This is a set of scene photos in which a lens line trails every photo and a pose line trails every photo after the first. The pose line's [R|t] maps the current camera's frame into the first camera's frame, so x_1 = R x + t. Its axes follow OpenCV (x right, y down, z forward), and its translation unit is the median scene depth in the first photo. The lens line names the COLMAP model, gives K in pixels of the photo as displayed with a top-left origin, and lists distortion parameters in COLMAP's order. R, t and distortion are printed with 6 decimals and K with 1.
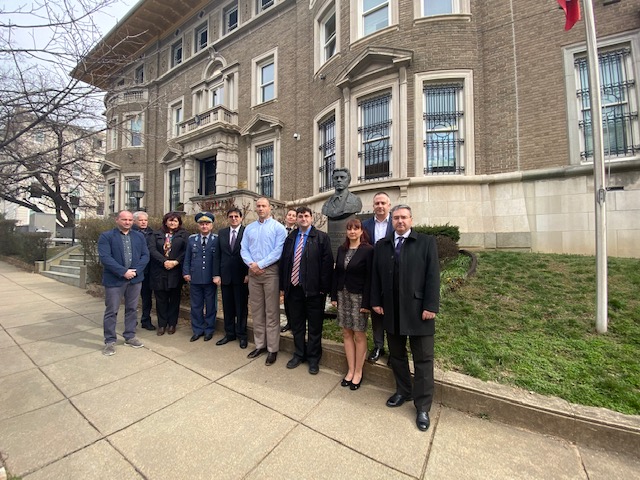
lens RADIAL K [[257.6, 0, 320.6], [0, 257.6, 239.1], [0, 0, 1]] dist [-0.000492, -0.000021]
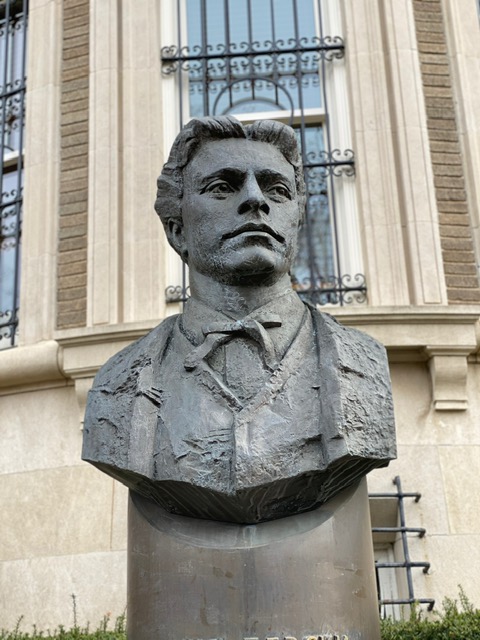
lens RADIAL K [[932.6, 0, 242.9], [0, 932.6, 317.2], [0, 0, 1]] dist [0.141098, 0.000000]
pose [[0.882867, 0.128789, 0.451618, -0.105346], [0.025170, 0.947302, -0.319351, -0.022396], [-0.468947, 0.293312, 0.833101, 0.511934]]
